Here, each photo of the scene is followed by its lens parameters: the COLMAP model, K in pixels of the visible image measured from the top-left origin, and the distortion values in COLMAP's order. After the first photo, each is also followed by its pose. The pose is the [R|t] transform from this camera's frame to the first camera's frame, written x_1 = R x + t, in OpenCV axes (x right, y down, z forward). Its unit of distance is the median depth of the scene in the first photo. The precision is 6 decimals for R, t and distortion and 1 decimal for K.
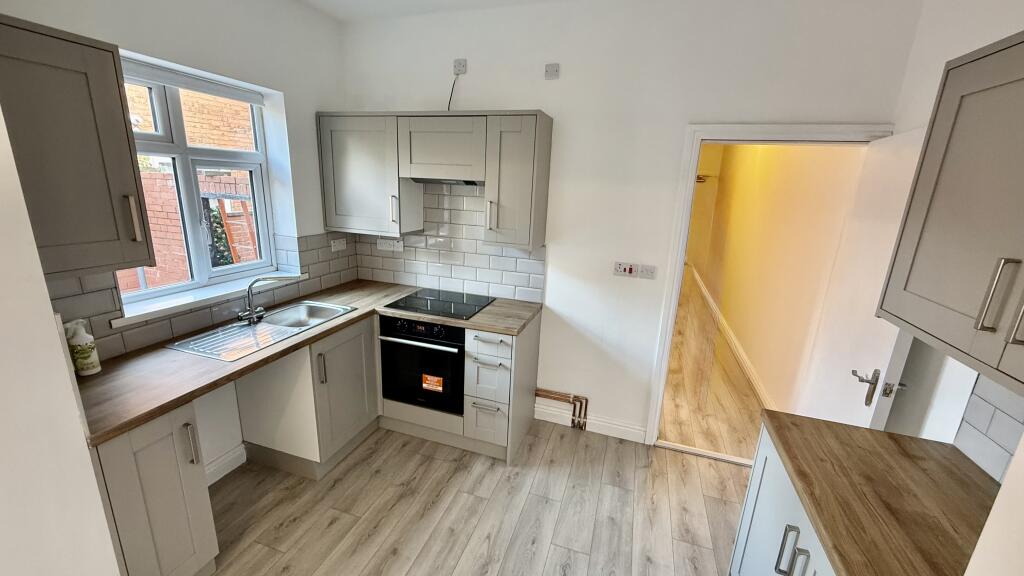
lens RADIAL K [[406.0, 0, 512.1], [0, 406.0, 289.0], [0, 0, 1]] dist [-0.001616, -0.000147]
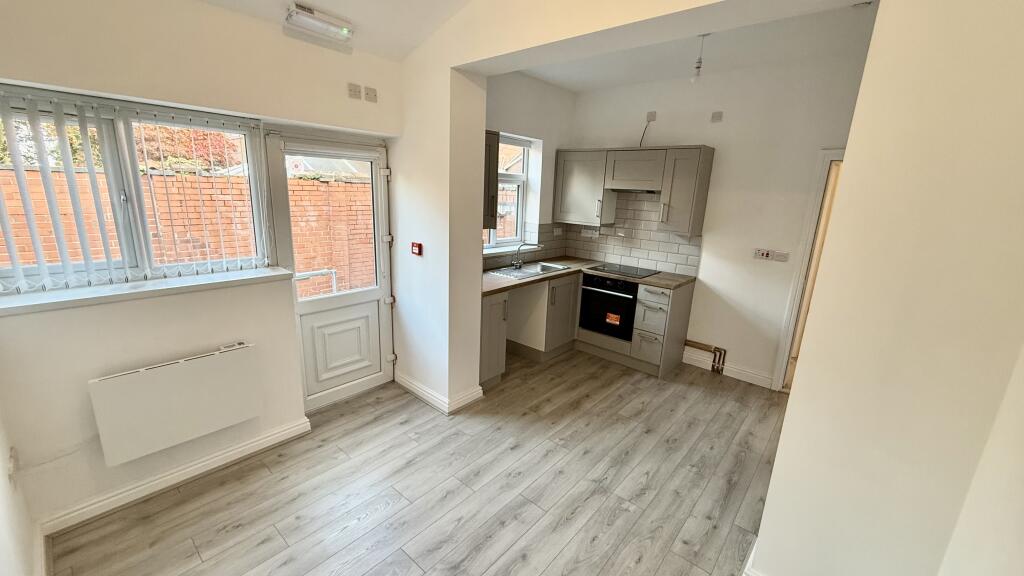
lens RADIAL K [[406.0, 0, 508.7], [0, 406.0, 286.6], [0, 0, 1]] dist [-0.001616, -0.000147]
pose [[0.916259, 0.089686, -0.390417, 0.034893], [-0.102909, 0.994605, -0.013034, 0.167964], [0.387141, 0.052120, 0.920546, -0.596222]]
